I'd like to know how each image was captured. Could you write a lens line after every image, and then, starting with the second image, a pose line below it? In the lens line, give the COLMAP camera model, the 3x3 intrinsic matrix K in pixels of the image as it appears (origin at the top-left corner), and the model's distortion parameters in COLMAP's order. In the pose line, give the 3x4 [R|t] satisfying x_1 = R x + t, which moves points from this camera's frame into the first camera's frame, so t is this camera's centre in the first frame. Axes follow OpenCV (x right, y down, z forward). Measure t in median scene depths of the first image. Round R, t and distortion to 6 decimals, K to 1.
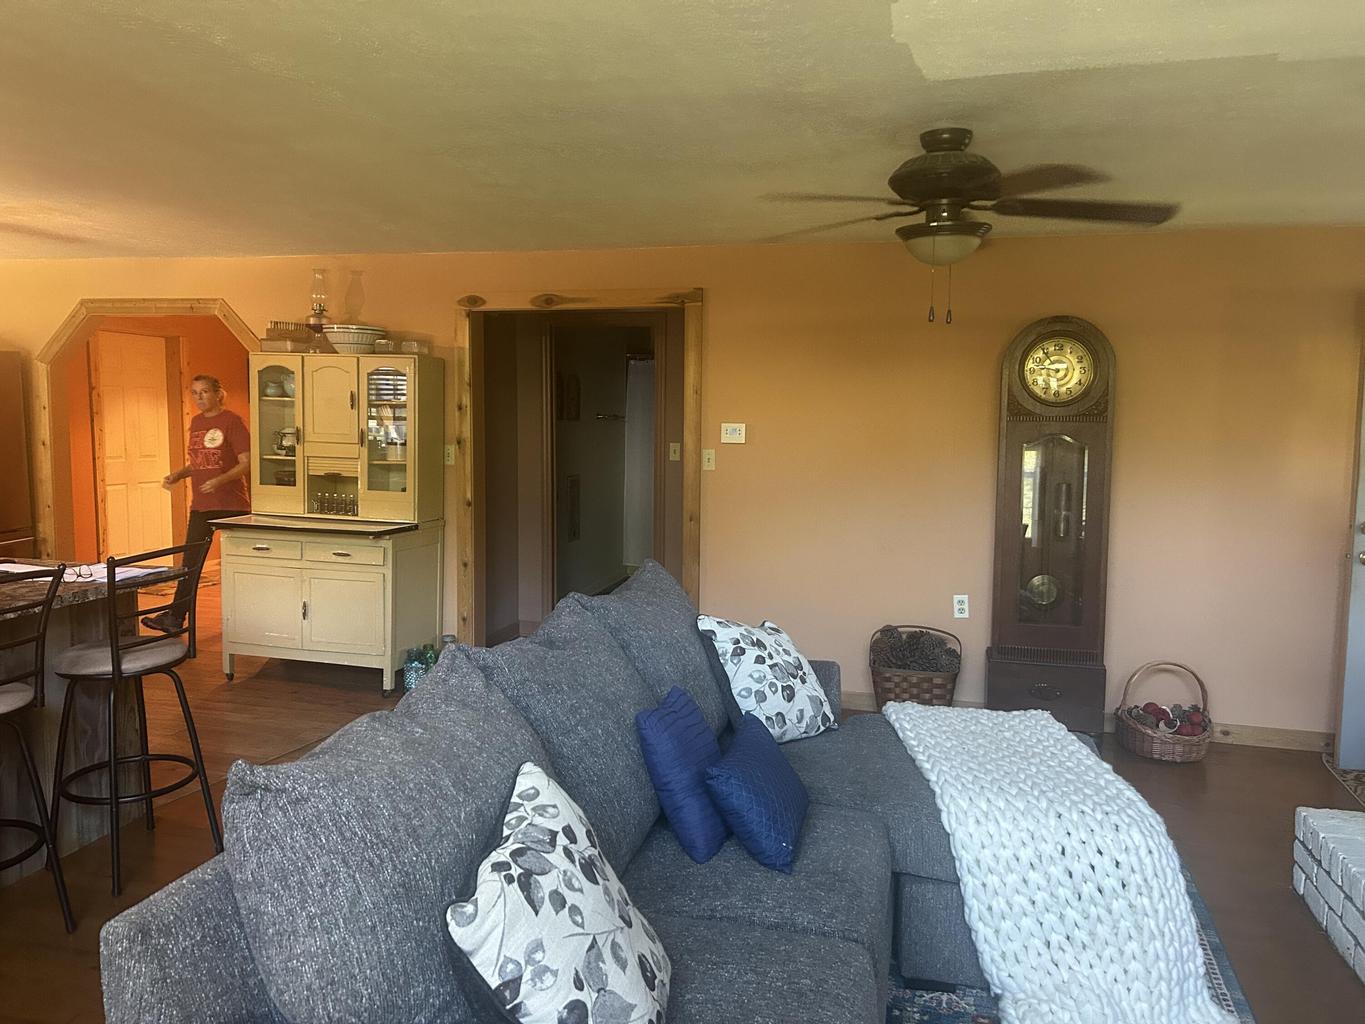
lens RADIAL K [[1020.4, 0, 674.5], [0, 1020.4, 516.8], [0, 0, 1]] dist [0.050828, -0.061366]
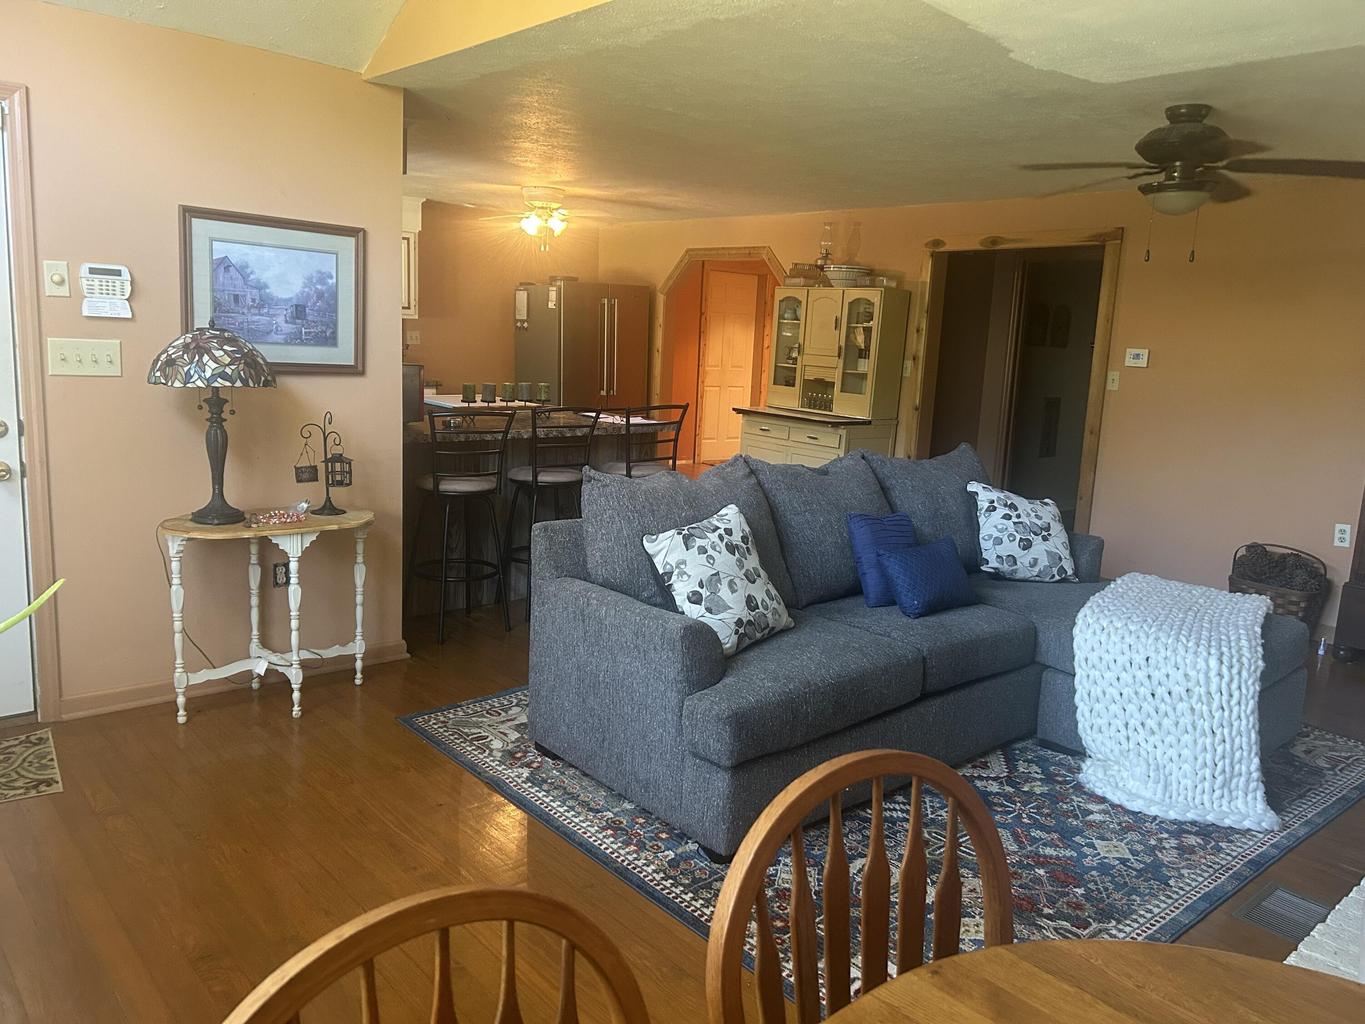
lens RADIAL K [[1020.4, 0, 680.5], [0, 1020.4, 512.8], [0, 0, 1]] dist [0.050828, -0.061366]
pose [[0.826967, 0.122901, -0.548653, 0.435710], [-0.090453, 0.992188, 0.085918, 0.053661], [0.554926, -0.021424, 0.831624, -0.337073]]
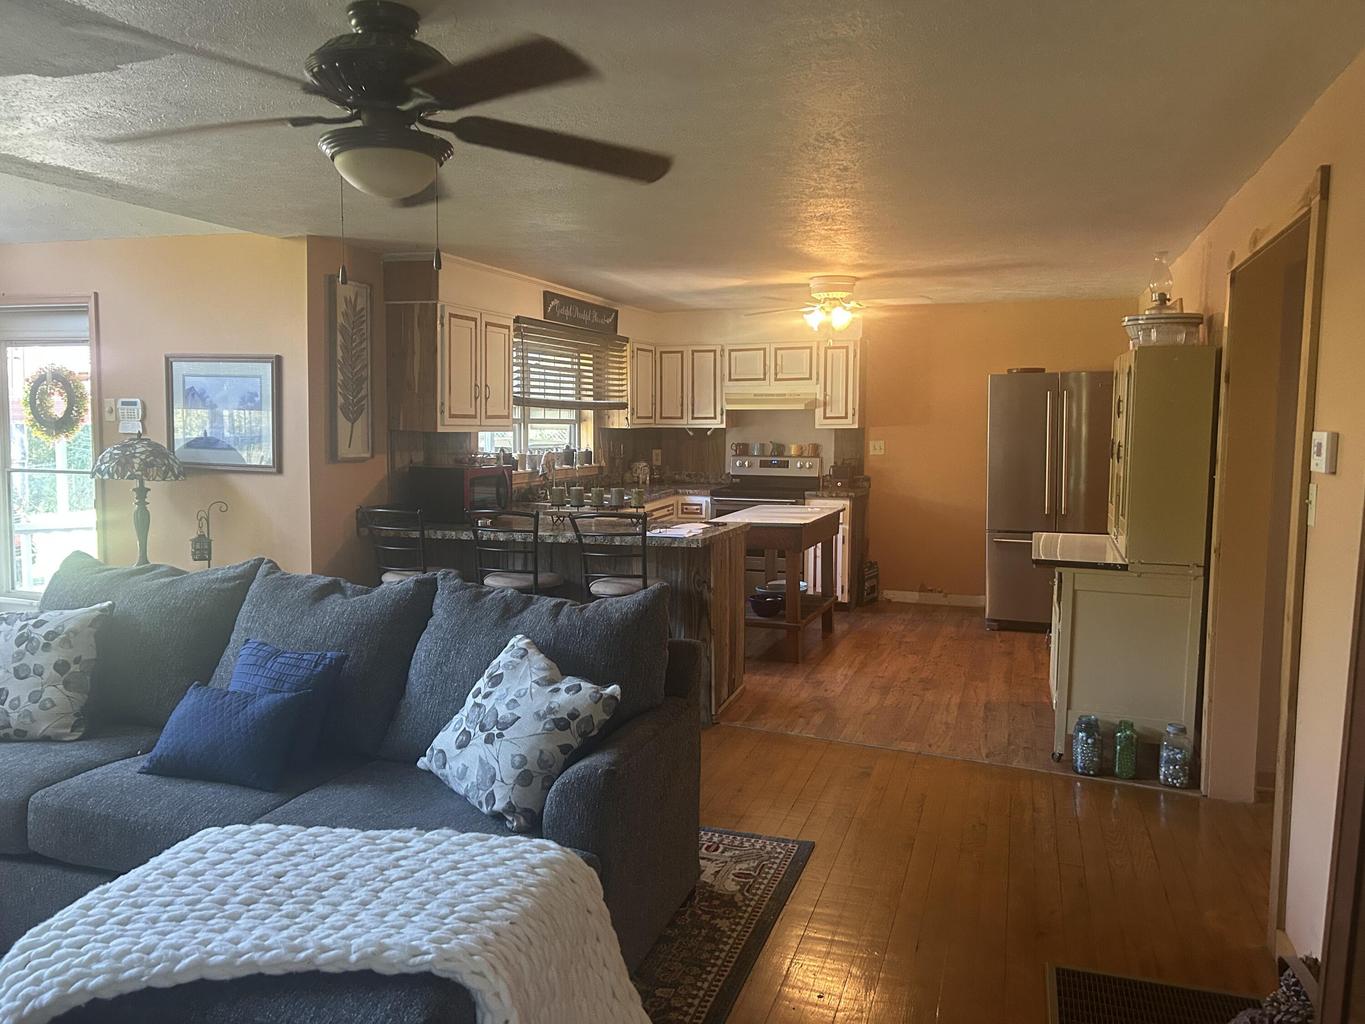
lens RADIAL K [[1020.4, 0, 683.9], [0, 1020.4, 504.2], [0, 0, 1]] dist [0.050828, -0.061366]
pose [[-0.055998, 0.066017, -0.996246, 0.864291], [-0.105674, 0.991815, 0.071664, -0.092492], [0.992823, 0.109290, -0.048563, 1.115381]]
